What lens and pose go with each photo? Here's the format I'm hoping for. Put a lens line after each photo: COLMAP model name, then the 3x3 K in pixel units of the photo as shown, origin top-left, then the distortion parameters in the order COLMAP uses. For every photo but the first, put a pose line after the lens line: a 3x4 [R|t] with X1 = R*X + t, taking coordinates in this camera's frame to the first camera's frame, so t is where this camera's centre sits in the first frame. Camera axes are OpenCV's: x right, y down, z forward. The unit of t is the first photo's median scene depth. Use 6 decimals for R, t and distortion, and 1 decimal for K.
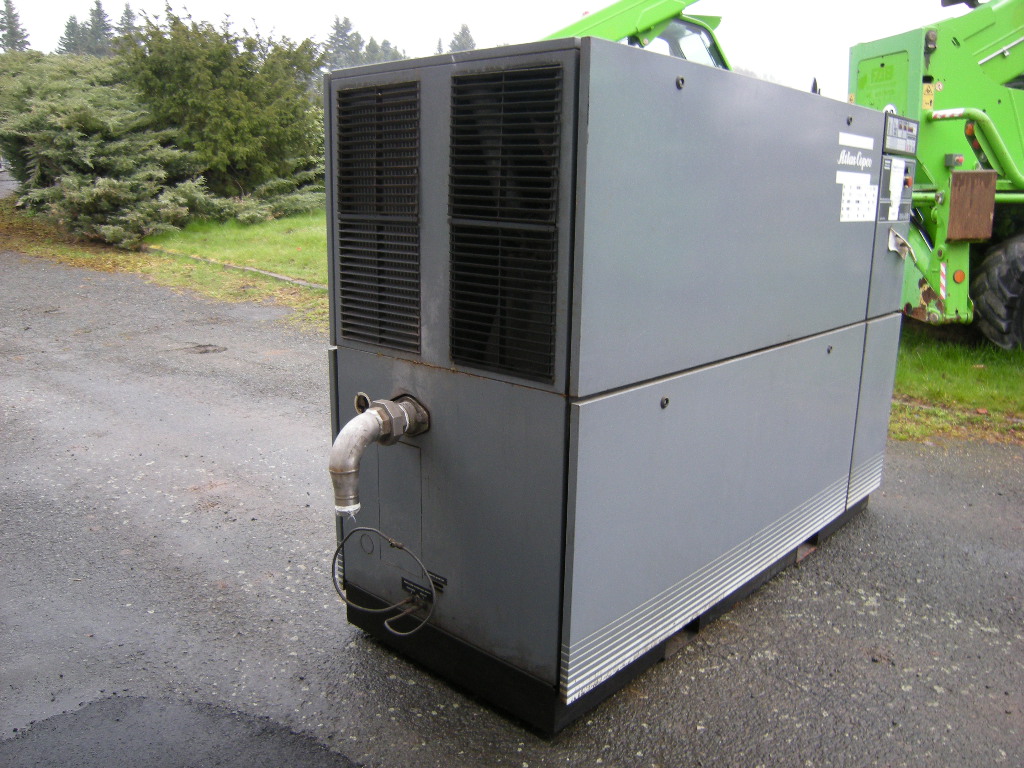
lens RADIAL K [[841.4, 0, 512.0], [0, 841.4, 384.0], [0, 0, 1]] dist [-0.093591, 0.014254]
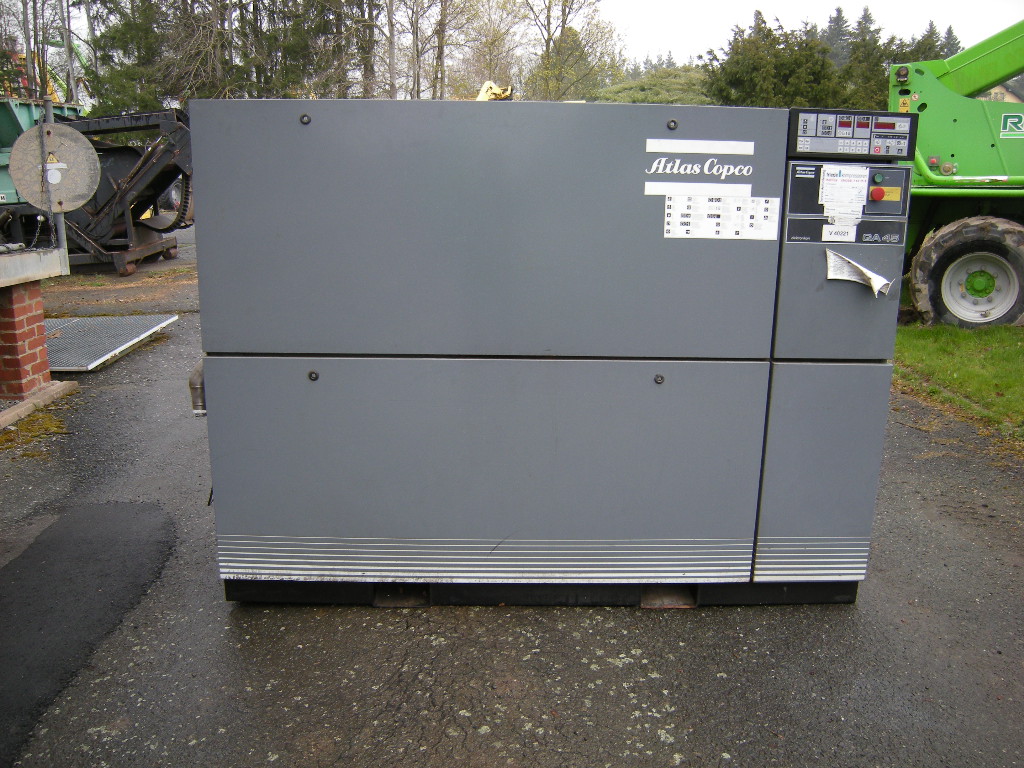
lens RADIAL K [[841.4, 0, 512.0], [0, 841.4, 384.0], [0, 0, 1]] dist [-0.093591, 0.014254]
pose [[0.688045, 0.166311, -0.706353, 1.168393], [-0.168244, 0.983420, 0.067664, -0.091175], [0.705895, 0.072284, 0.704618, 0.315350]]
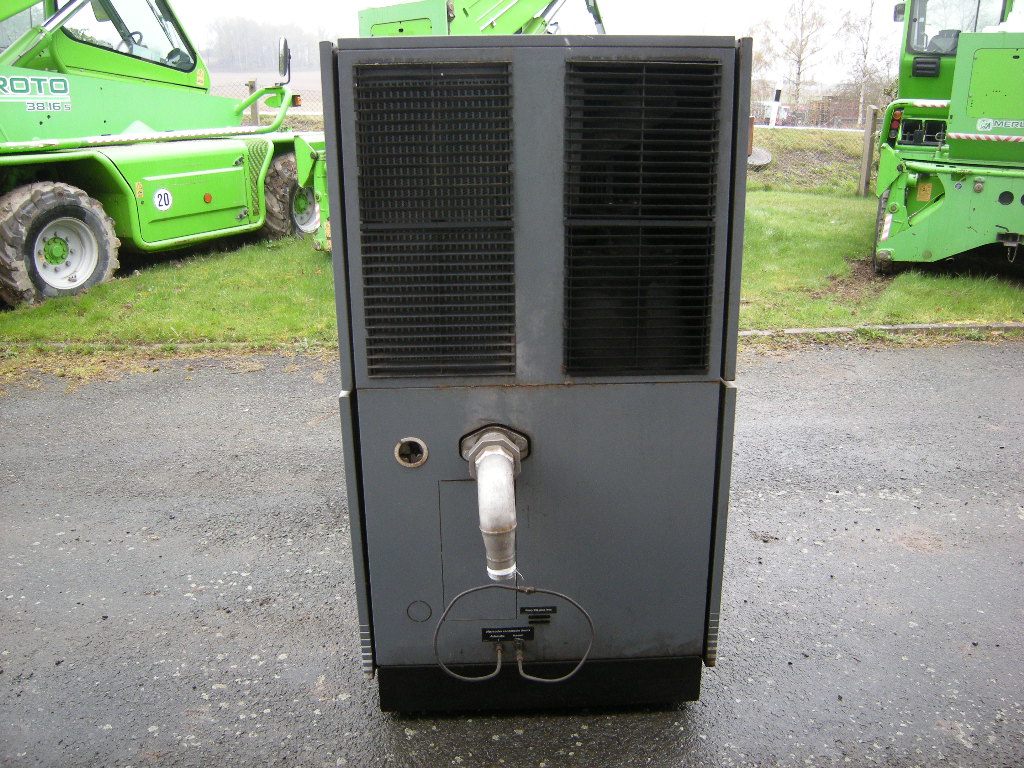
lens RADIAL K [[841.4, 0, 512.0], [0, 841.4, 384.0], [0, 0, 1]] dist [-0.093591, 0.014254]
pose [[0.718263, -0.214461, 0.661895, -0.669253], [0.179716, 0.976213, 0.121282, -0.128828], [-0.672161, 0.031841, 0.739720, 0.333563]]
